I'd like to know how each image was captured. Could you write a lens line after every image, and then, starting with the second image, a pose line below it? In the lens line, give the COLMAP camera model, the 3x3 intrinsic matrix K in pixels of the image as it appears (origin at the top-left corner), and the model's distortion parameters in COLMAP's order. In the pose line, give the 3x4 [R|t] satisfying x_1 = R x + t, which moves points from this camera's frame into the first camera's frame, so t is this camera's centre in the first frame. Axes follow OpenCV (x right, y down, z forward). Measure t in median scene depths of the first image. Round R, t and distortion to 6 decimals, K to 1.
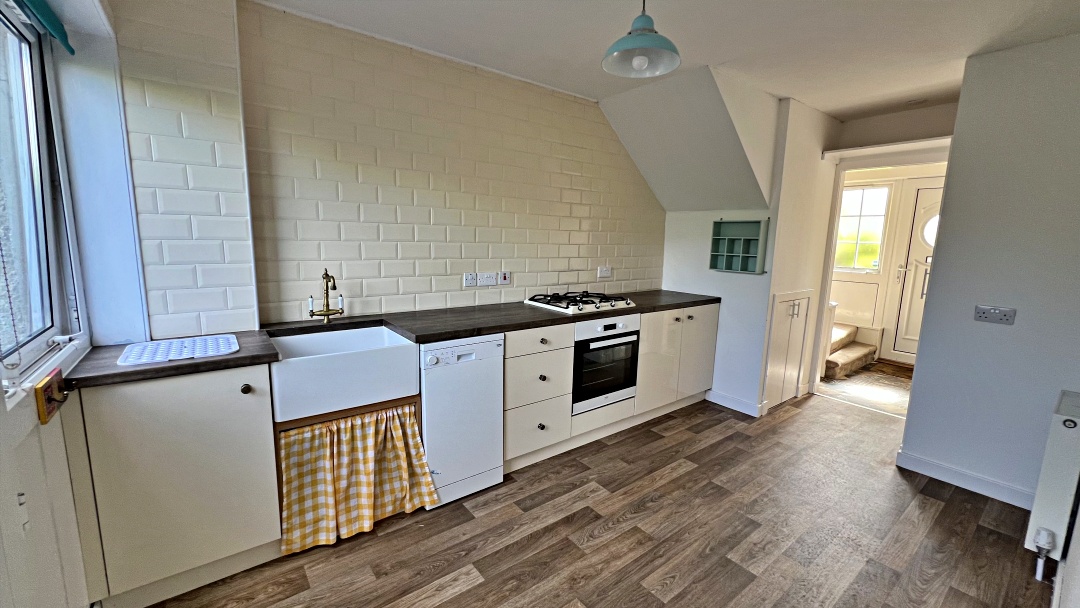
lens RADIAL K [[432.6, 0, 541.8], [0, 432.6, 302.8], [0, 0, 1]] dist [0.004417, 0.000206]
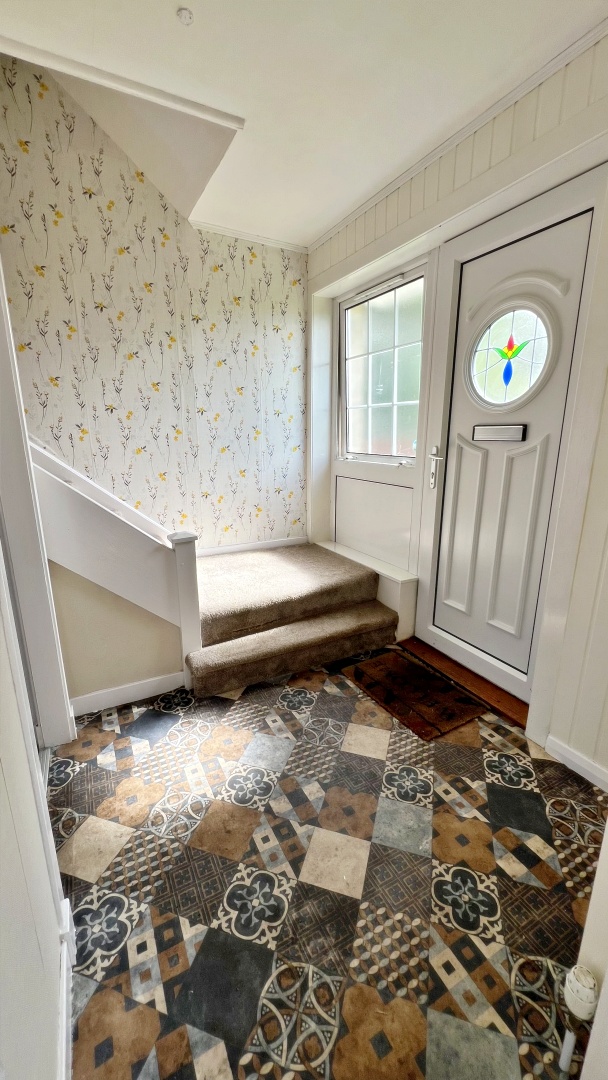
lens RADIAL K [[432.6, 0, 300.1], [0, 432.6, 537.7], [0, 0, 1]] dist [0.004417, 0.000206]
pose [[0.983601, 0.016741, -0.179581, 1.194734], [0.001011, 0.995156, 0.098308, -0.057425], [0.180357, -0.096877, 0.978819, 0.804143]]
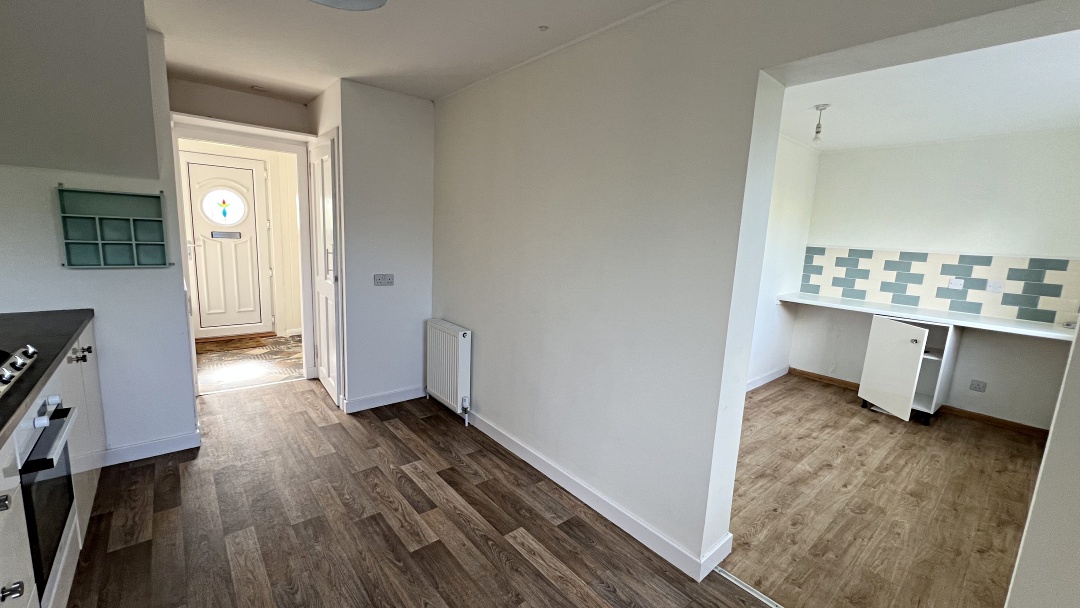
lens RADIAL K [[432.6, 0, 541.0], [0, 432.6, 300.4], [0, 0, 1]] dist [0.004417, 0.000206]
pose [[-0.044397, -0.179699, 0.982719, -0.284798], [0.102089, 0.977723, 0.183398, -0.084699], [-0.993784, 0.108467, -0.025063, 0.398582]]
